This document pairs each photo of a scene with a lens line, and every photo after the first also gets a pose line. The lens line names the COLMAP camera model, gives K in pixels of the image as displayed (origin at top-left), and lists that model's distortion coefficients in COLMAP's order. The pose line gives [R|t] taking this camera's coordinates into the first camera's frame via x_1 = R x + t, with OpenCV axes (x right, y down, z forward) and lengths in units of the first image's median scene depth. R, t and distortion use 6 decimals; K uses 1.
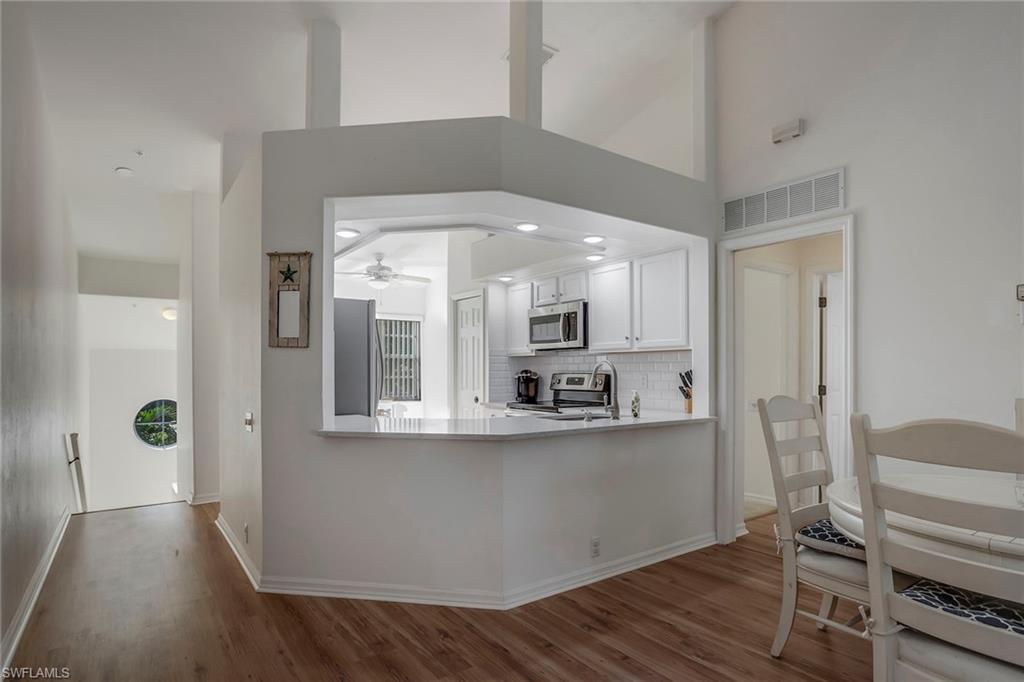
lens RADIAL K [[559.9, 0, 513.5], [0, 559.9, 368.6], [0, 0, 1]] dist [-0.001895, -0.000424]
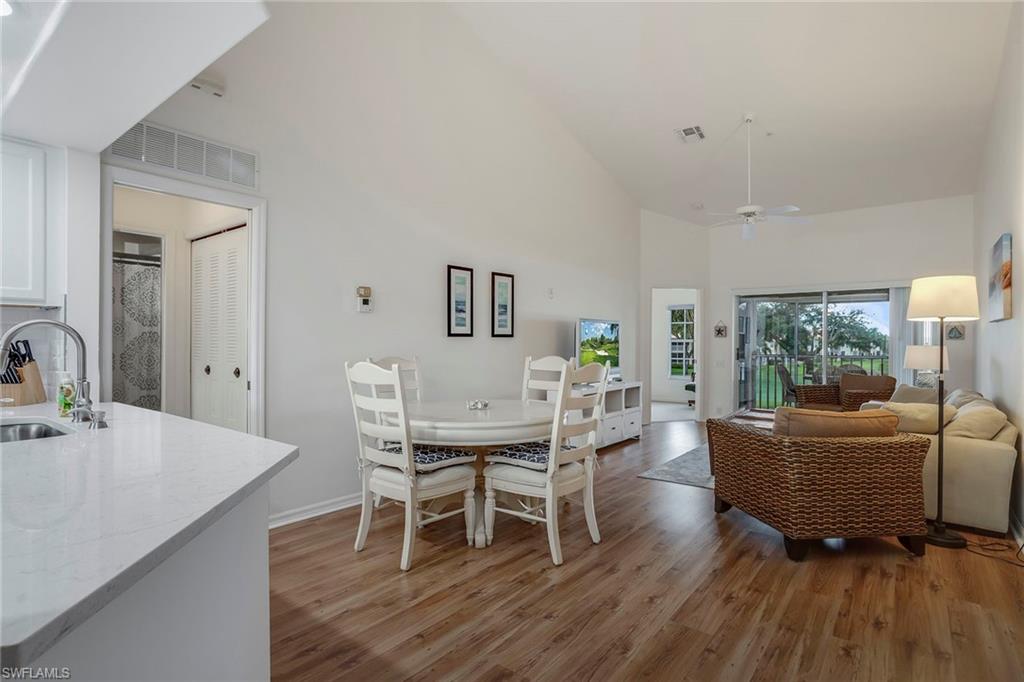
lens RADIAL K [[520.9, 0, 510.3], [0, 520.9, 345.9], [0, 0, 1]] dist [-0.001133, -0.000145]
pose [[-0.267402, -0.001405, 0.963584, -0.540214], [-0.009235, 0.999957, -0.001105, 0.010414], [-0.963541, -0.009194, -0.267403, 0.832978]]
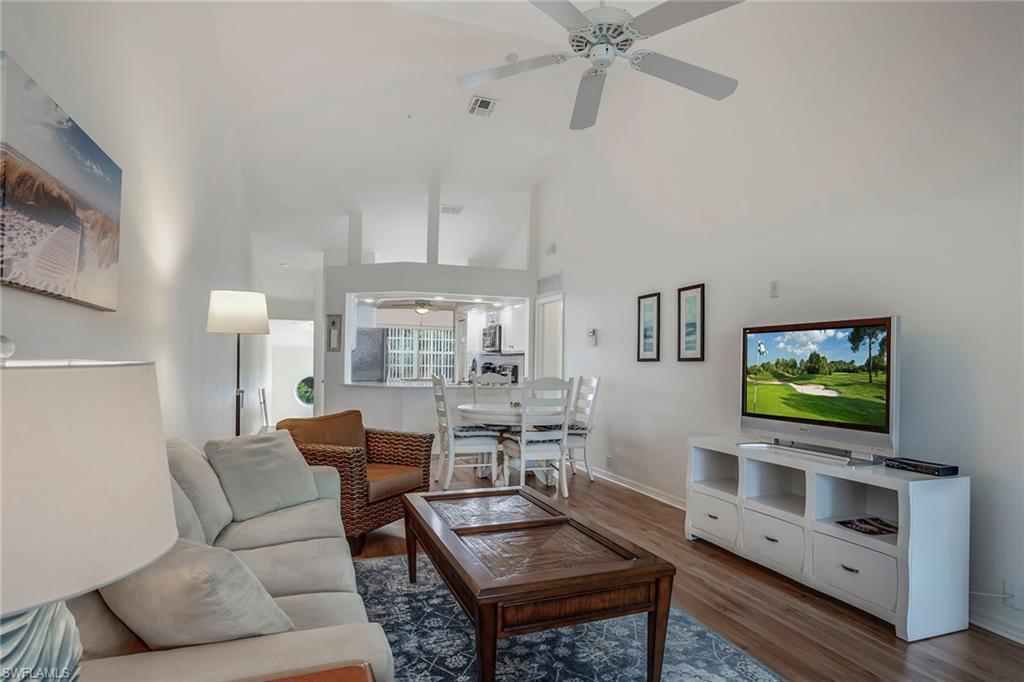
lens RADIAL K [[559.9, 0, 513.5], [0, 559.9, 368.6], [0, 0, 1]] dist [-0.001895, -0.000424]
pose [[0.962888, 0.018366, -0.269275, 0.802335], [-0.013676, 0.999721, 0.019284, -0.017264], [0.269553, -0.014886, 0.962870, -0.904660]]
